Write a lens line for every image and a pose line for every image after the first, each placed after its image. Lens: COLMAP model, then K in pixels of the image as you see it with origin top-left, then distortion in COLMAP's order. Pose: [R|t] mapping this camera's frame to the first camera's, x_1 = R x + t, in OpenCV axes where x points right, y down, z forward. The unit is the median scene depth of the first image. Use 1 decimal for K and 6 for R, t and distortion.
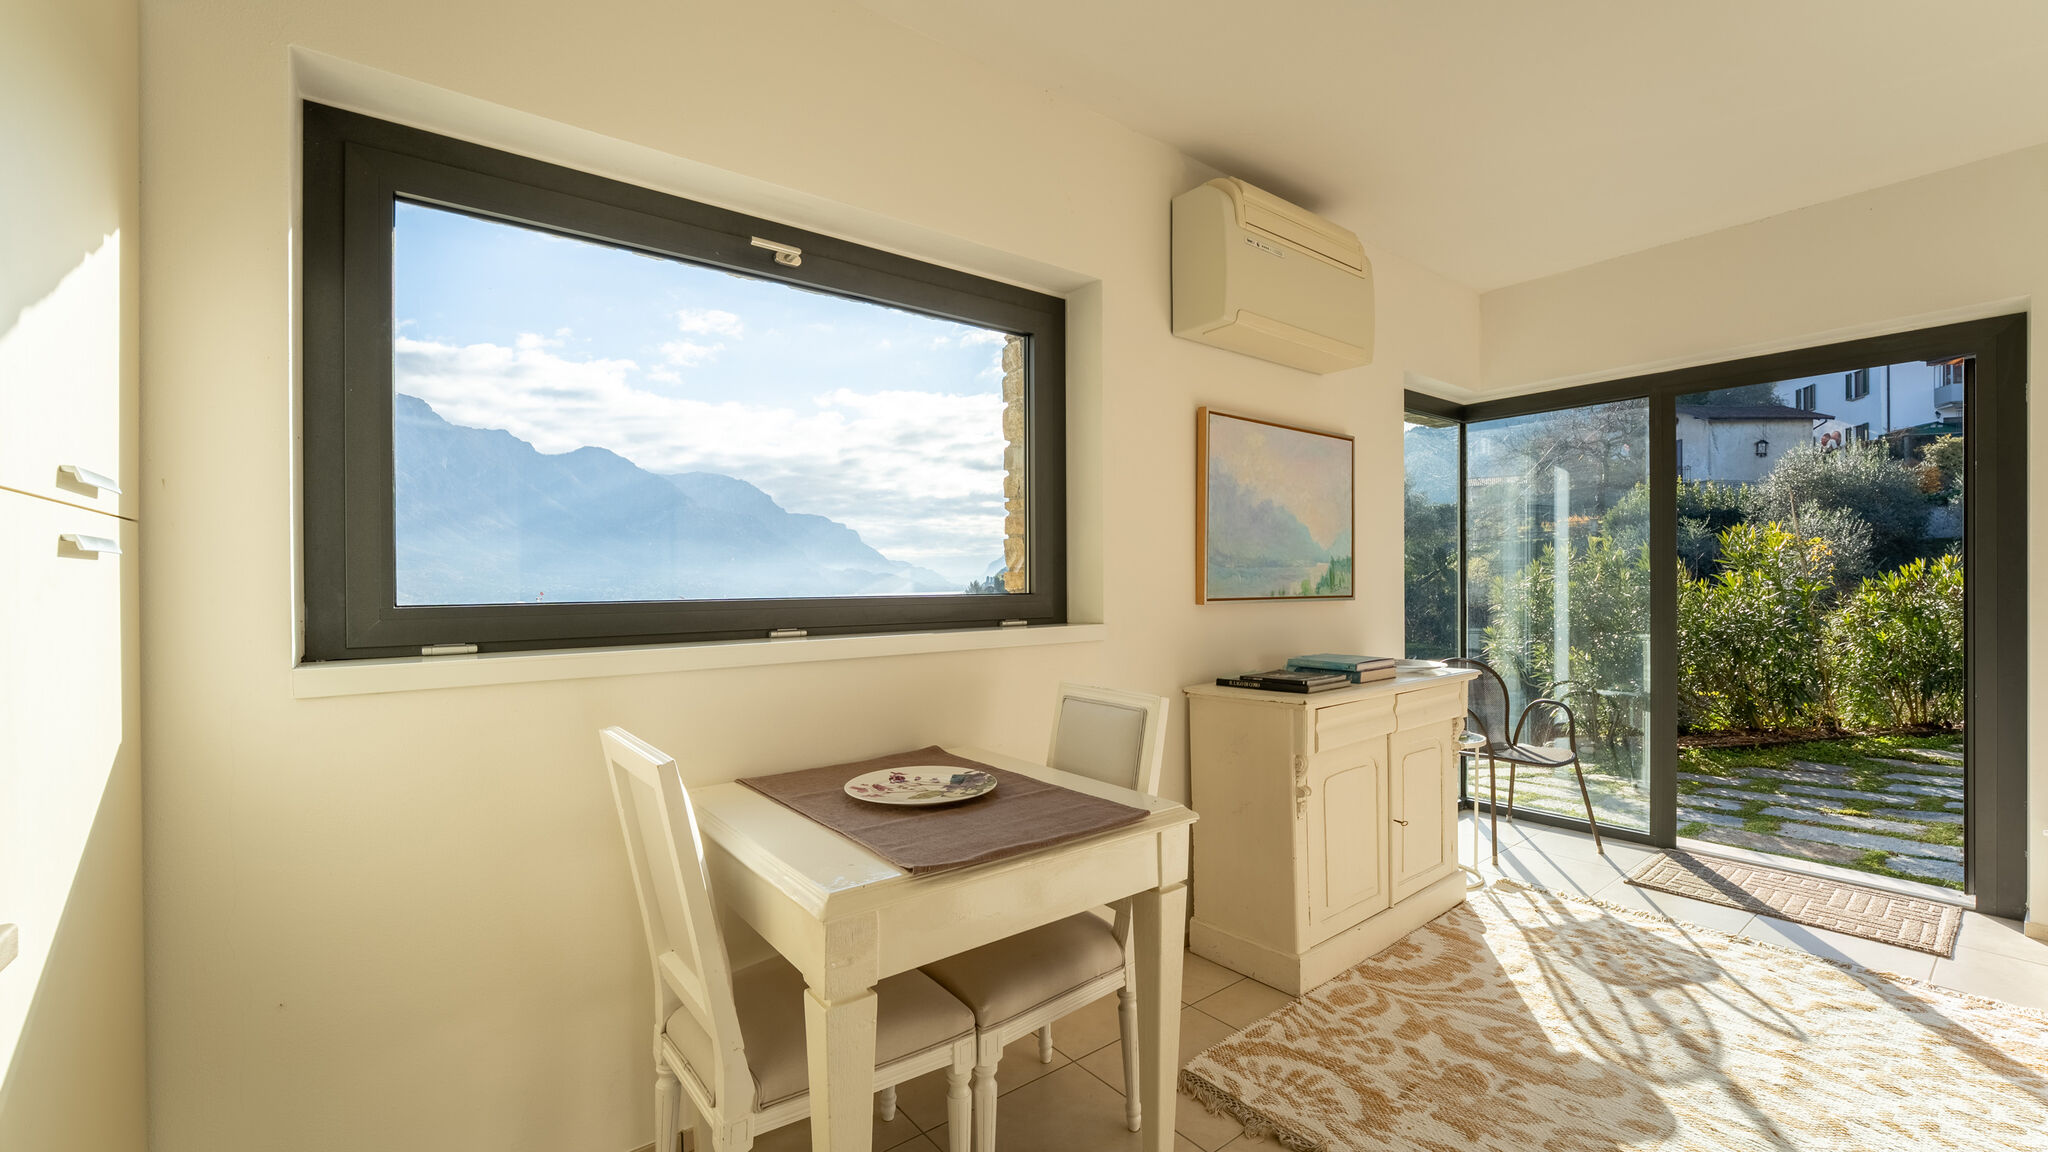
lens RADIAL K [[827.0, 0, 1027.2], [0, 827.0, 597.7], [0, 0, 1]] dist [-0.021612, 0.003831]
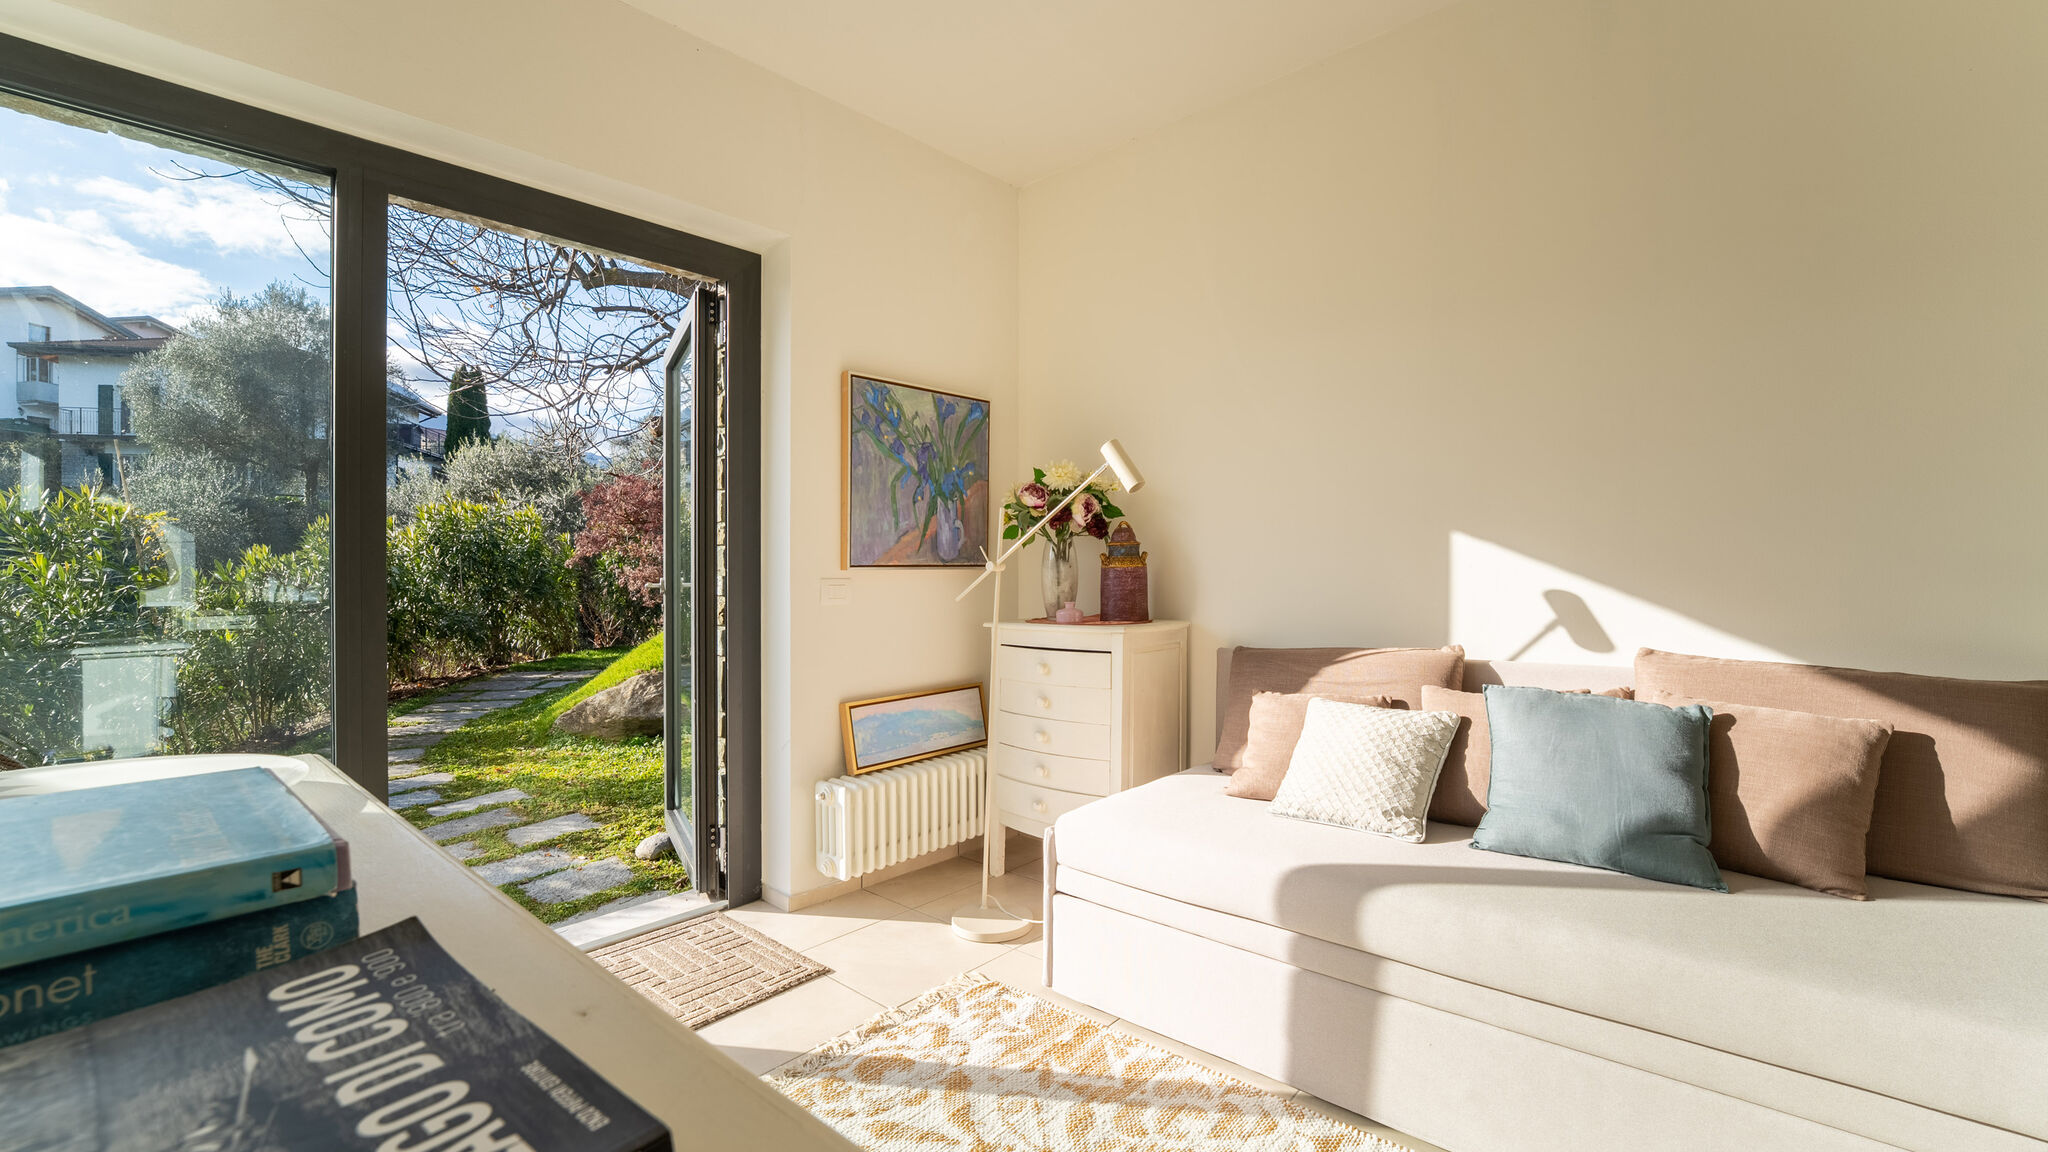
lens RADIAL K [[827.0, 0, 1031.4], [0, 827.0, 599.5], [0, 0, 1]] dist [-0.021612, 0.003831]
pose [[-0.175311, -0.013836, 0.984416, 0.241374], [0.025151, 0.999512, 0.018528, 0.042475], [-0.984192, 0.028007, -0.174878, 0.883689]]
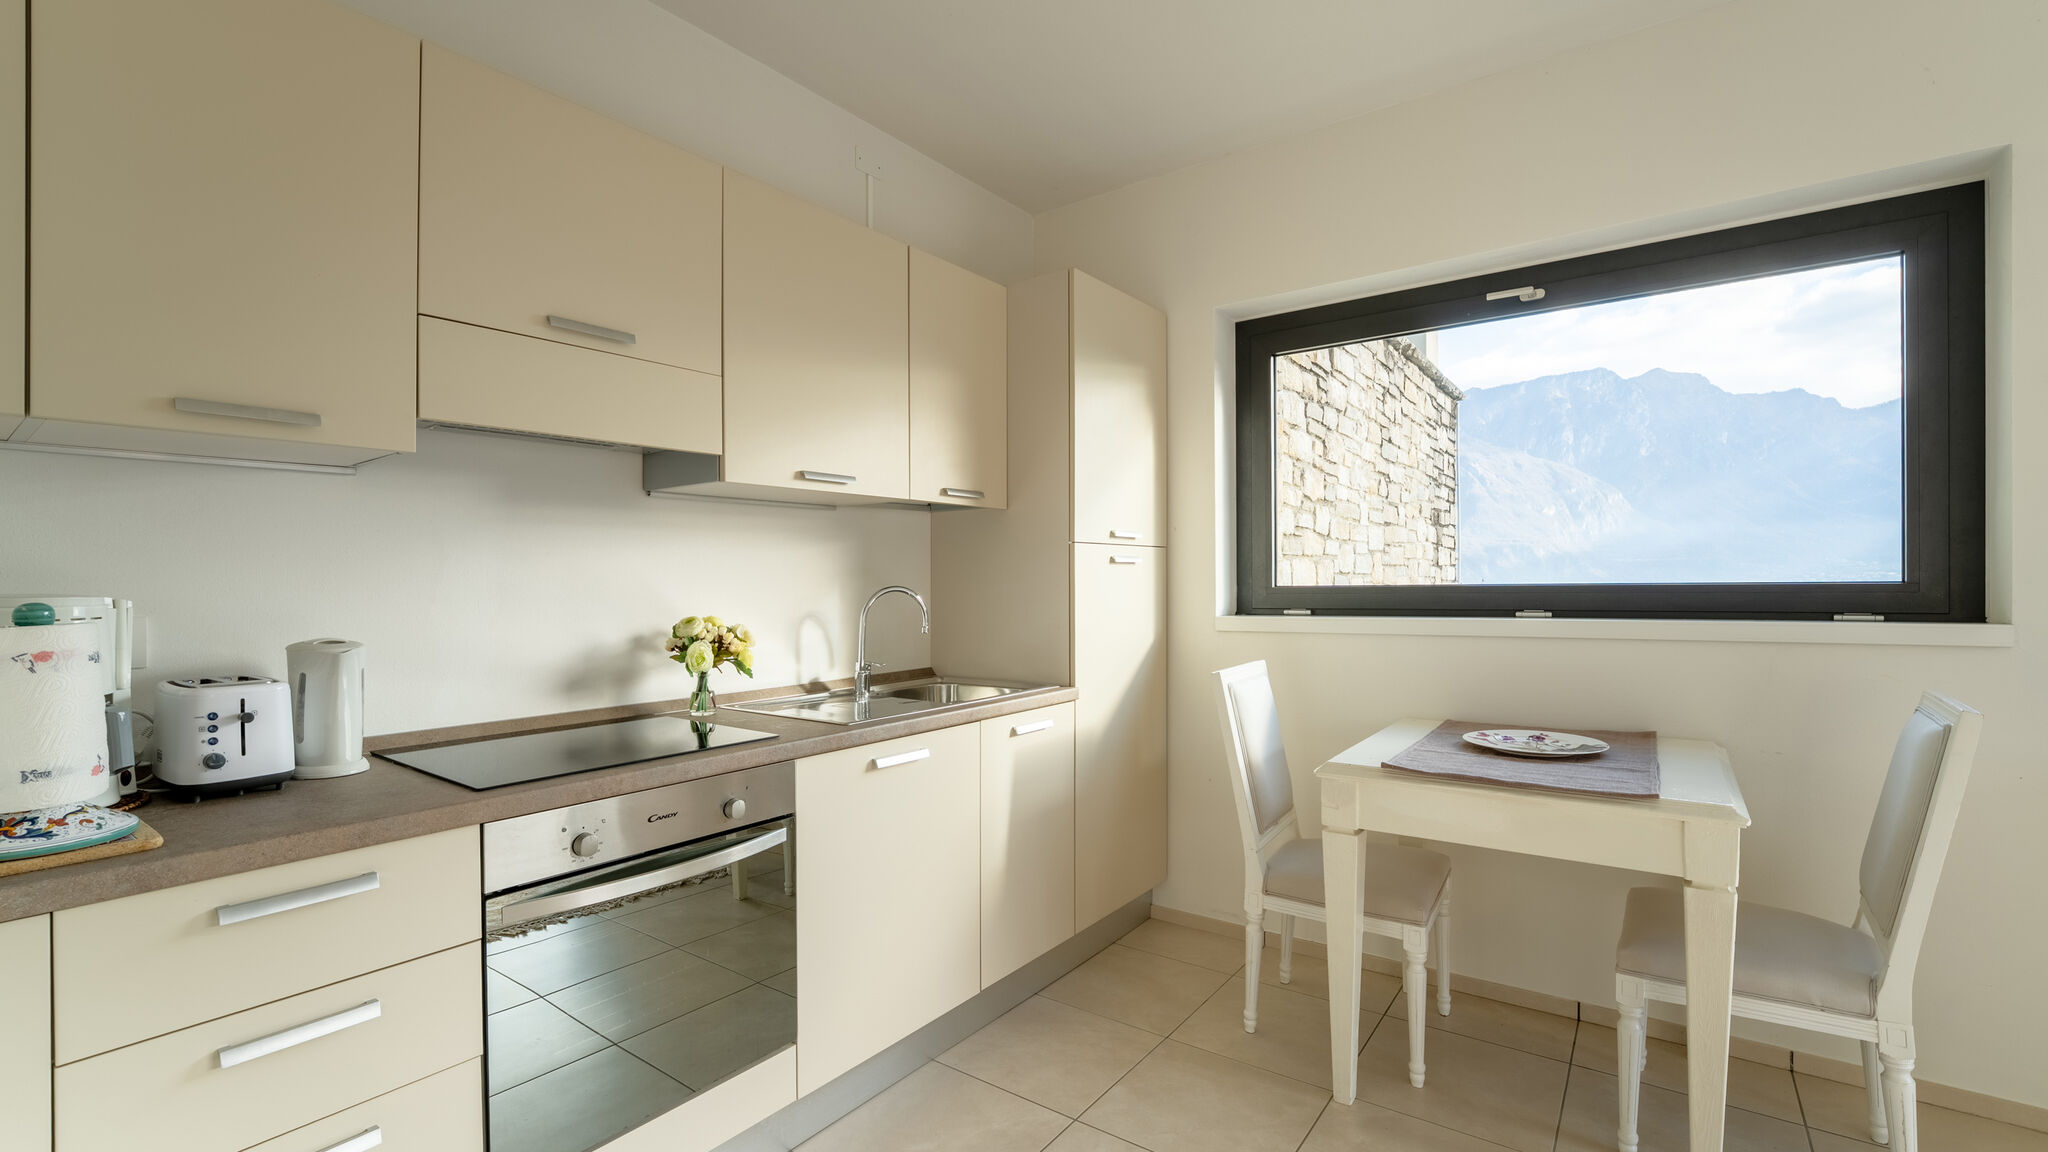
lens RADIAL K [[891.1, 0, 1048.4], [0, 891.1, 592.3], [0, 0, 1]] dist [-0.011914, -0.000874]
pose [[0.287849, 0.006988, -0.957650, 0.538544], [-0.009736, 0.999943, 0.004370, 0.009955], [0.957626, 0.008066, 0.287901, -0.013894]]
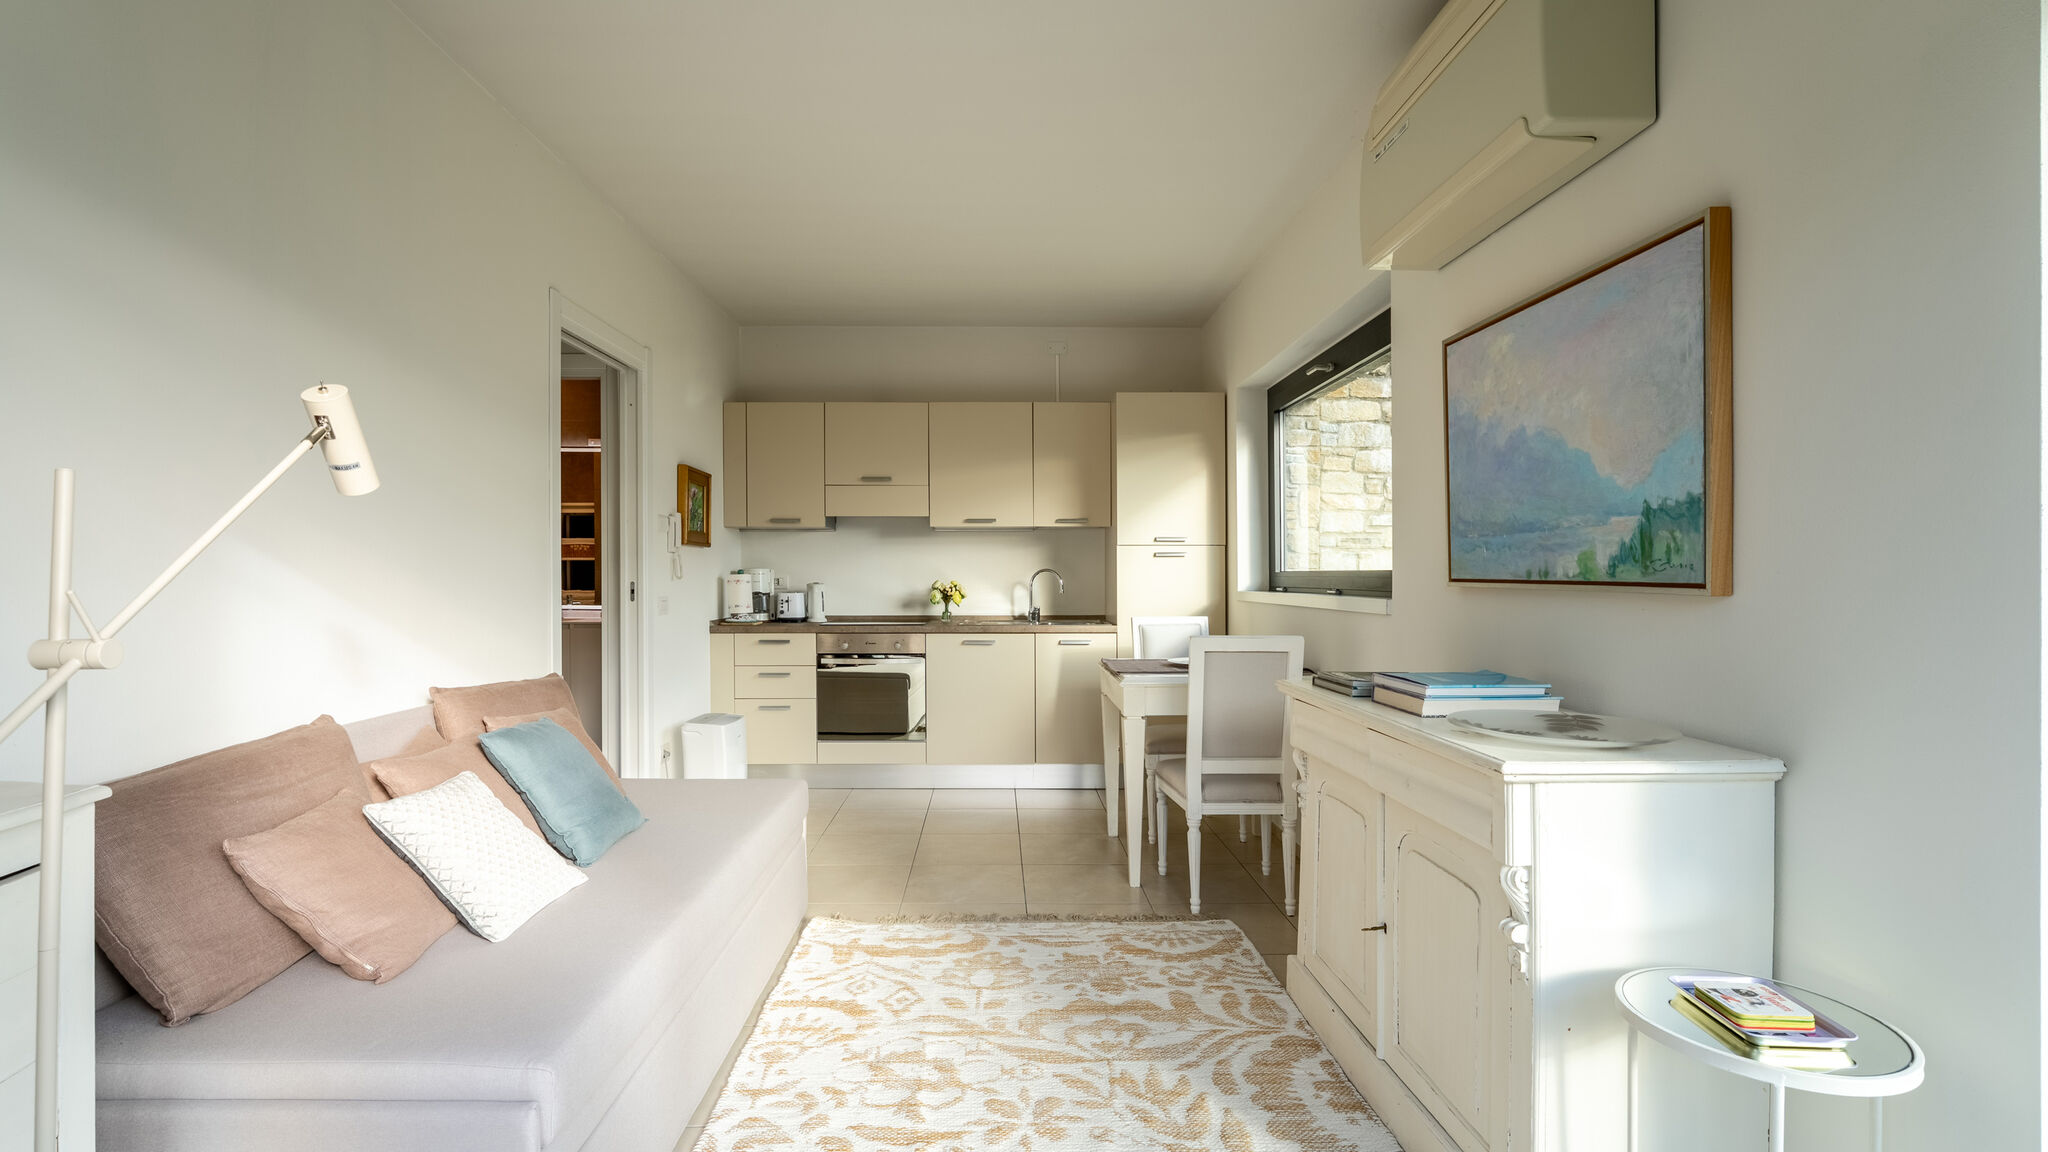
lens RADIAL K [[934.9, 0, 1035.7], [0, 934.9, 650.1], [0, 0, 1]] dist [-0.016587, 0.002670]
pose [[-0.581123, 0.074822, -0.810369, 1.205072], [-0.011052, 0.994947, 0.099791, -0.015349], [0.813741, 0.066947, -0.577359, 1.211160]]
